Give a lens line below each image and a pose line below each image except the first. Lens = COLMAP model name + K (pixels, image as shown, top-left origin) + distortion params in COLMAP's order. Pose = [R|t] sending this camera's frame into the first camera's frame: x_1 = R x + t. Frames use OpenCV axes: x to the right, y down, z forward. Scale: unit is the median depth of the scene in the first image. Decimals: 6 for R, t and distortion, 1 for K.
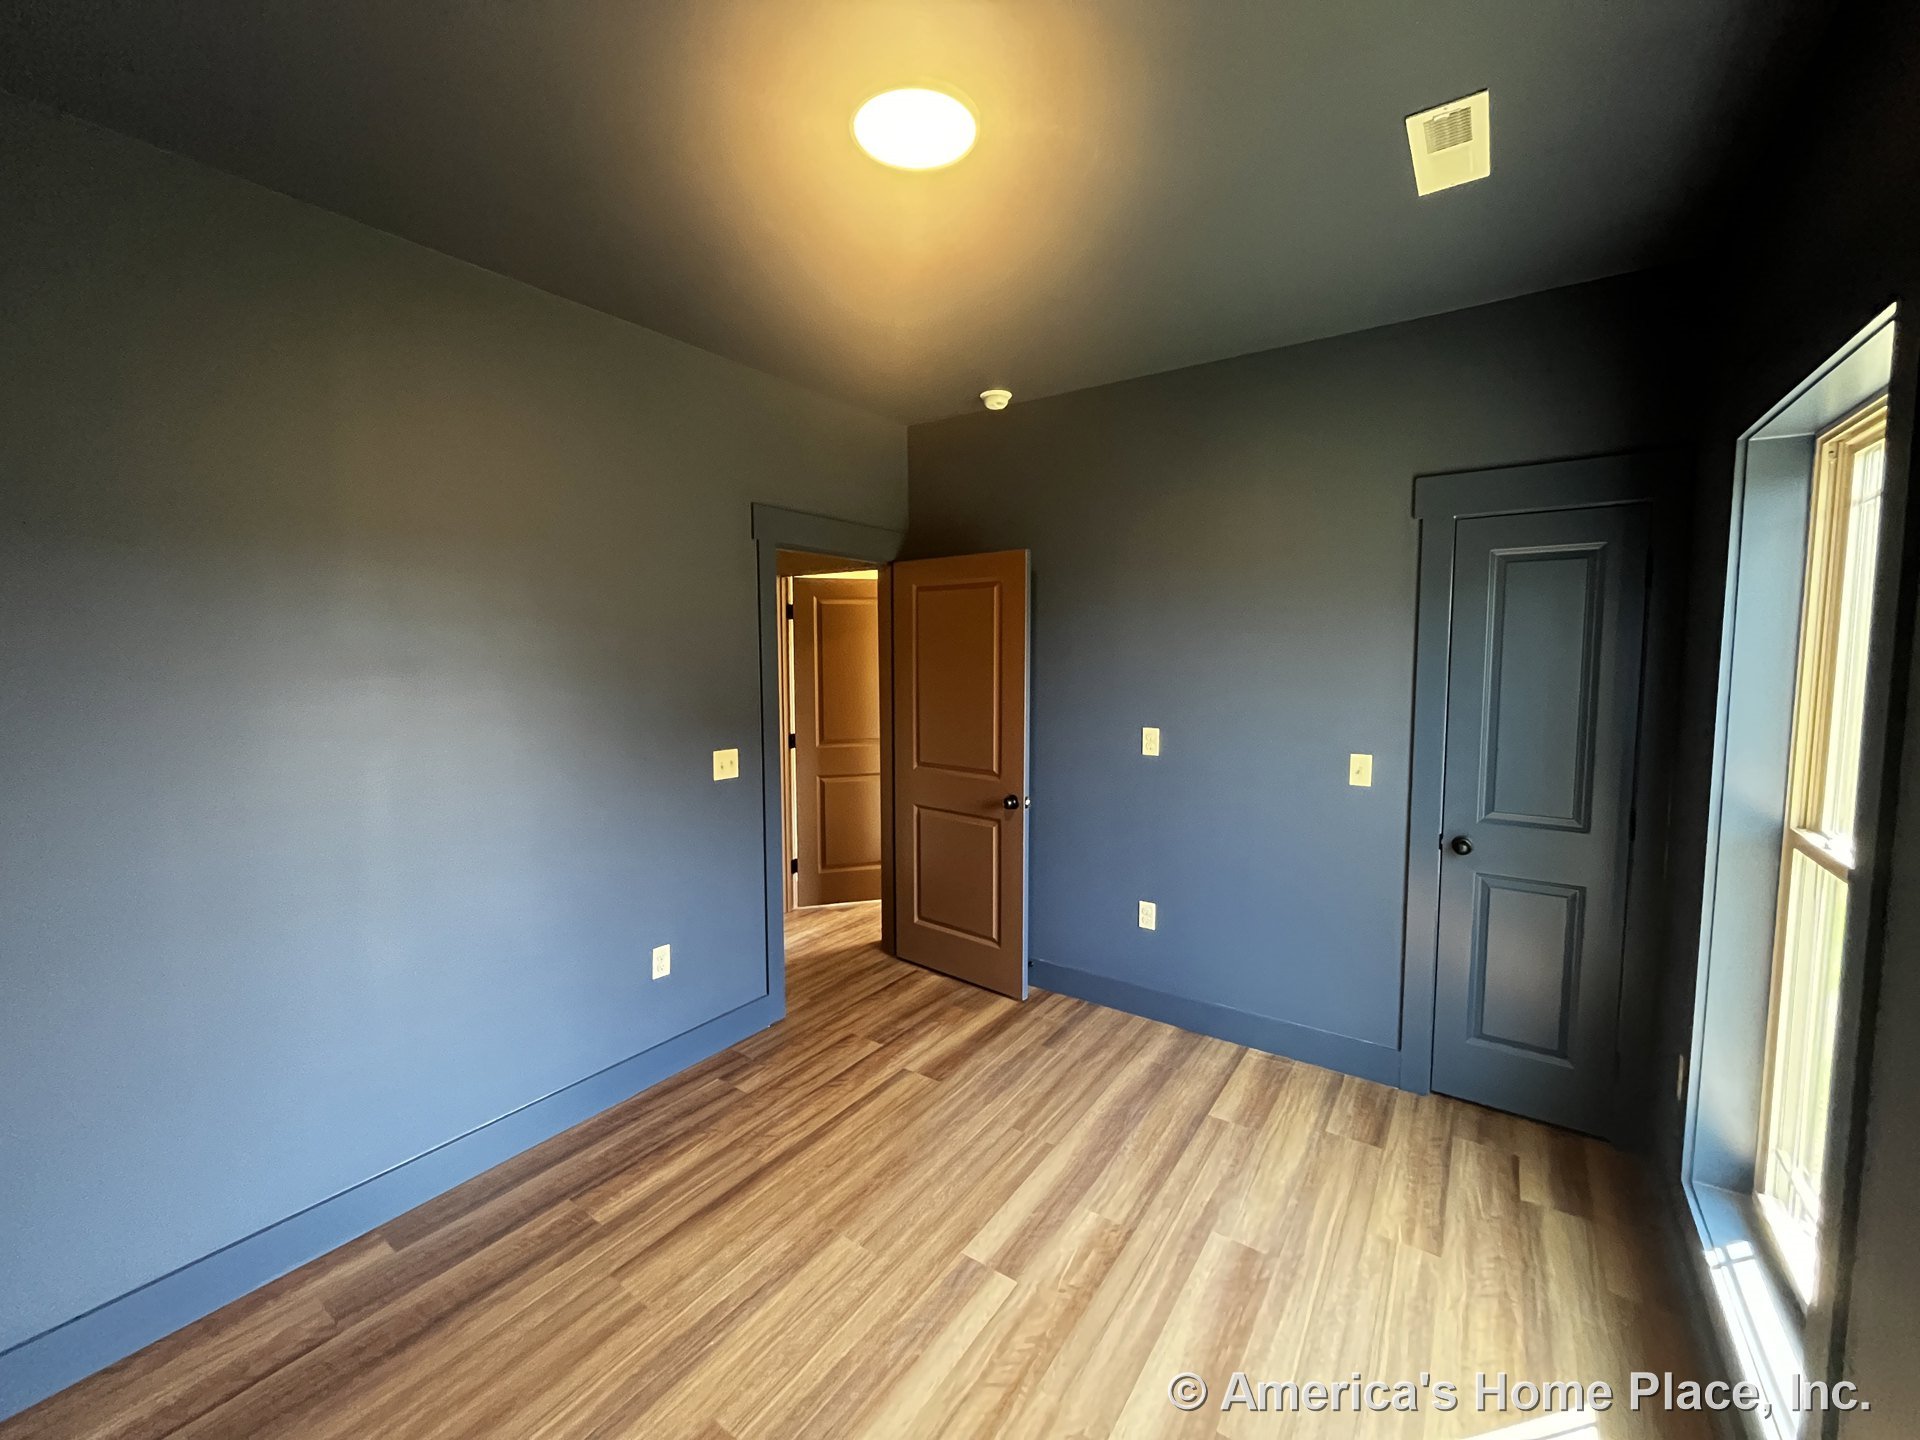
lens RADIAL K [[777.5, 0, 959.5], [0, 777.5, 709.7], [0, 0, 1]] dist [-0.000433, -0.000031]
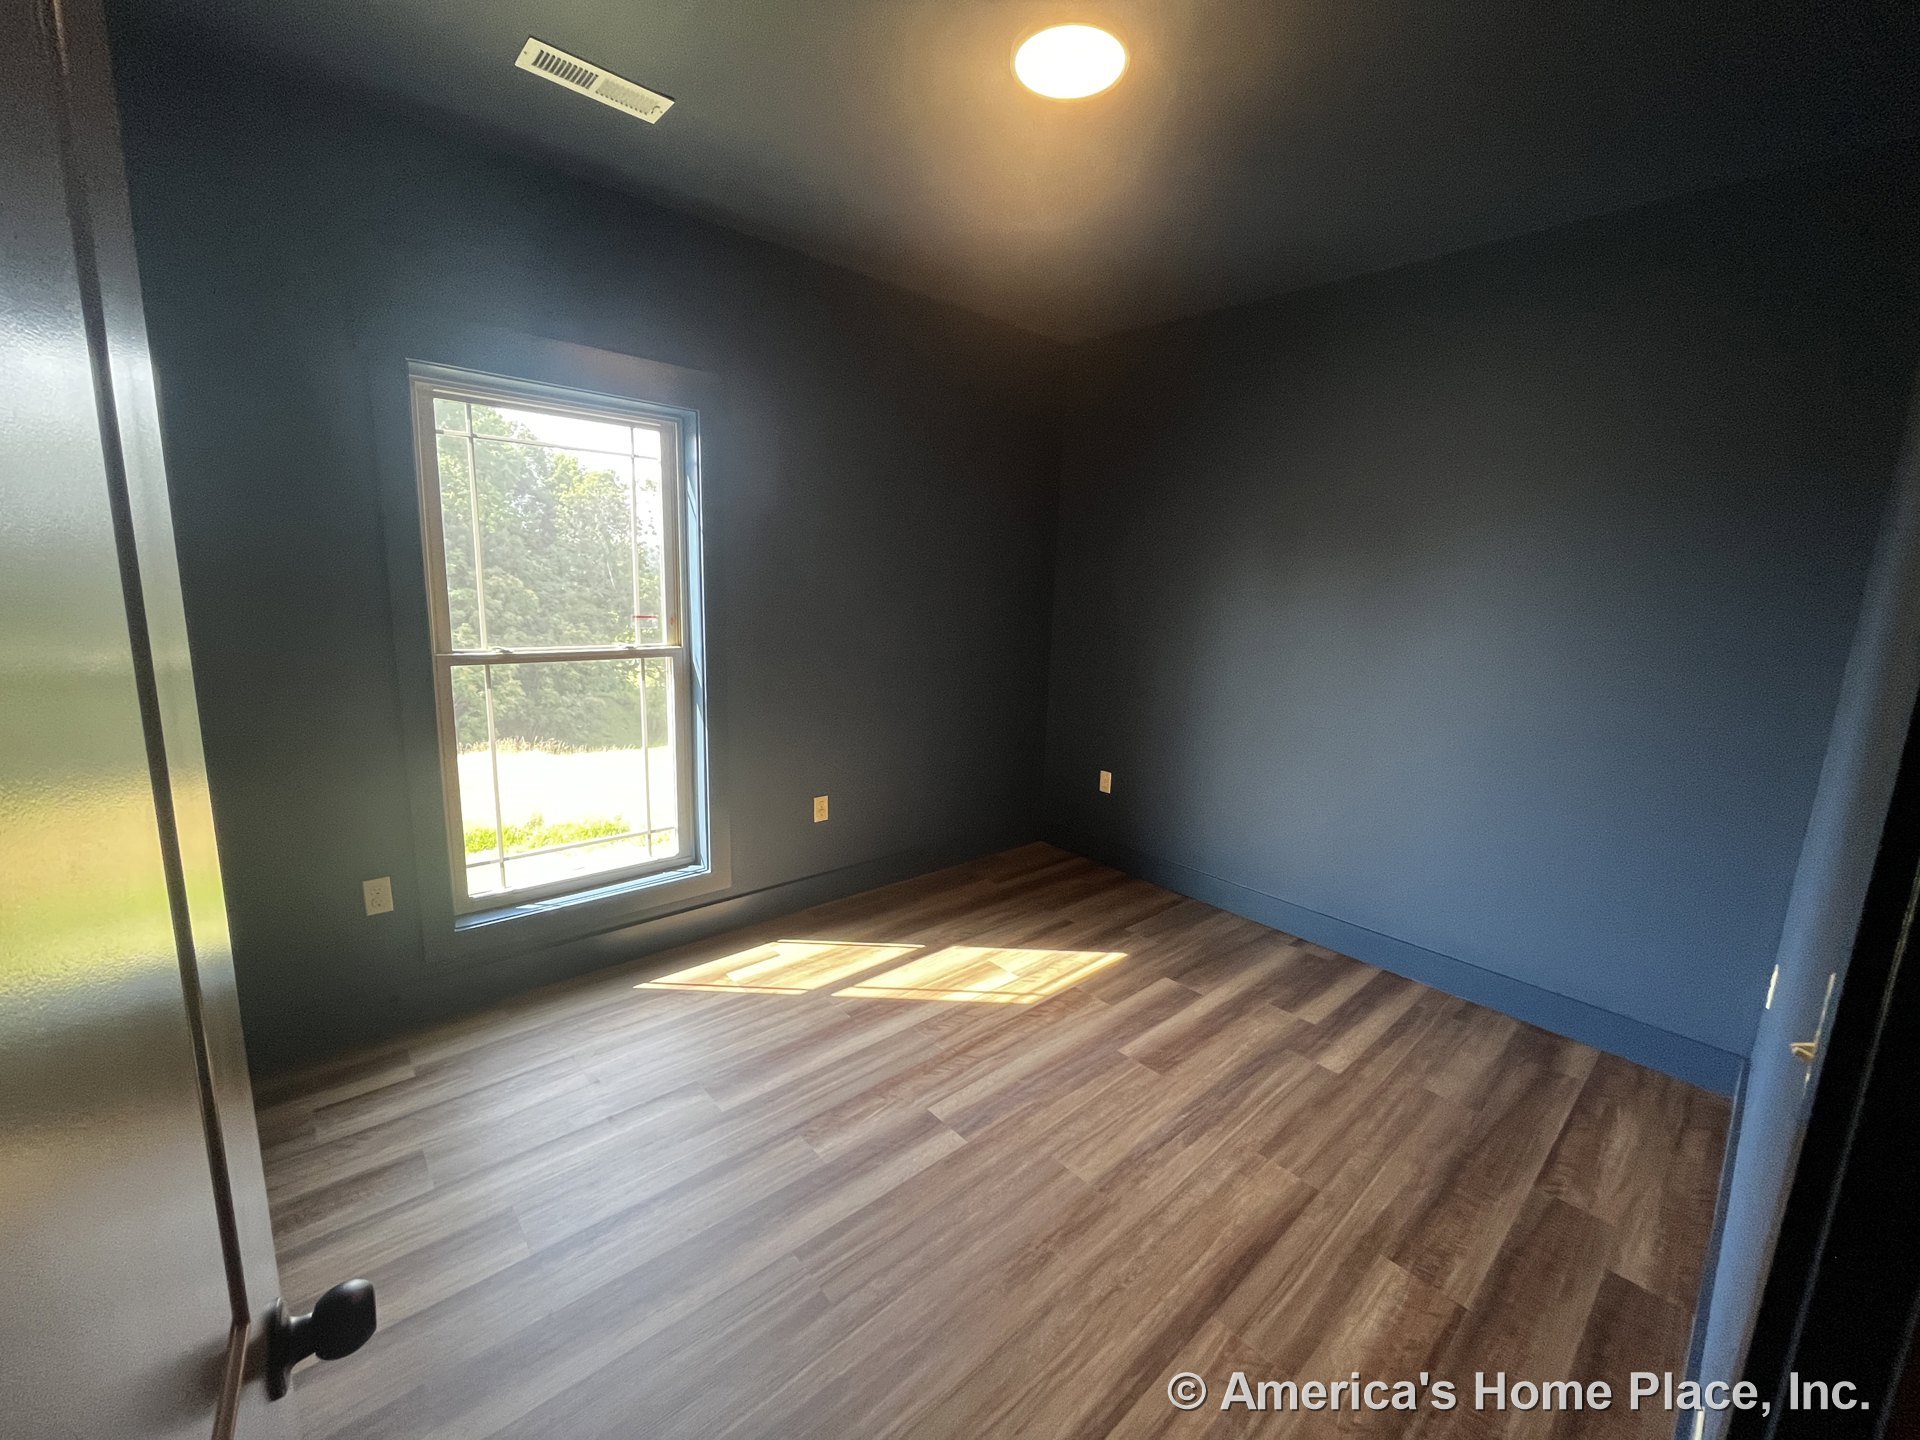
lens RADIAL K [[777.5, 0, 959.5], [0, 777.5, 709.7], [0, 0, 1]] dist [-0.000433, -0.000031]
pose [[-0.972420, -0.076738, 0.220252, -0.168077], [-0.019940, 0.968220, 0.249305, -0.104206], [-0.232384, 0.238037, -0.943046, 1.833850]]
